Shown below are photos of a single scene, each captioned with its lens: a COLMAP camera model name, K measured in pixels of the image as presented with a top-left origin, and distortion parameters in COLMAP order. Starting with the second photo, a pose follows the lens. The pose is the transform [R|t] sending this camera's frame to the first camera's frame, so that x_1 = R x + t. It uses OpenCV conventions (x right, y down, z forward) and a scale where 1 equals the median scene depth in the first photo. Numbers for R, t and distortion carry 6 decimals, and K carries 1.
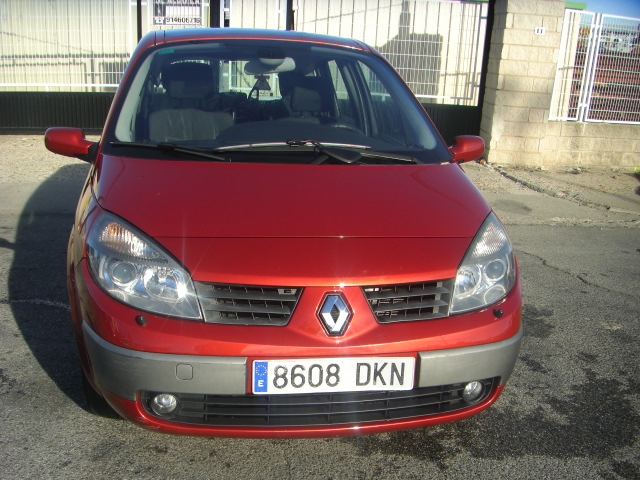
lens RADIAL K [[719.4, 0, 297.0], [0, 719.4, 315.6], [0, 0, 1]] dist [-0.158766, 0.039476]
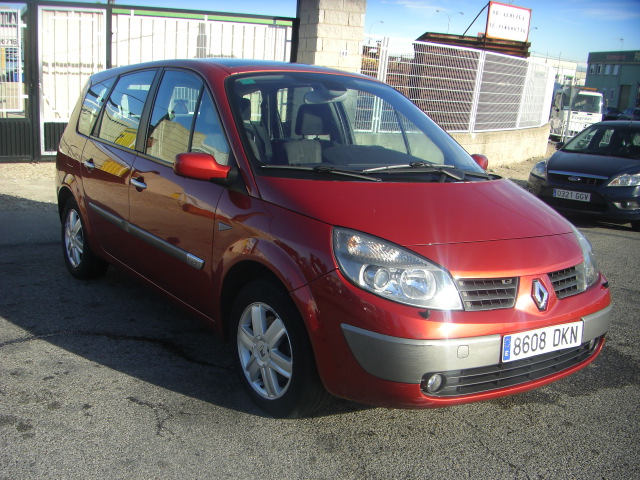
lens RADIAL K [[719.4, 0, 297.0], [0, 719.4, 315.6], [0, 0, 1]] dist [-0.158766, 0.039476]
pose [[0.917511, -0.110530, 0.382043, -0.852480], [0.118010, 0.993005, 0.003877, -0.021666], [-0.379799, 0.041527, 0.924137, -0.033397]]
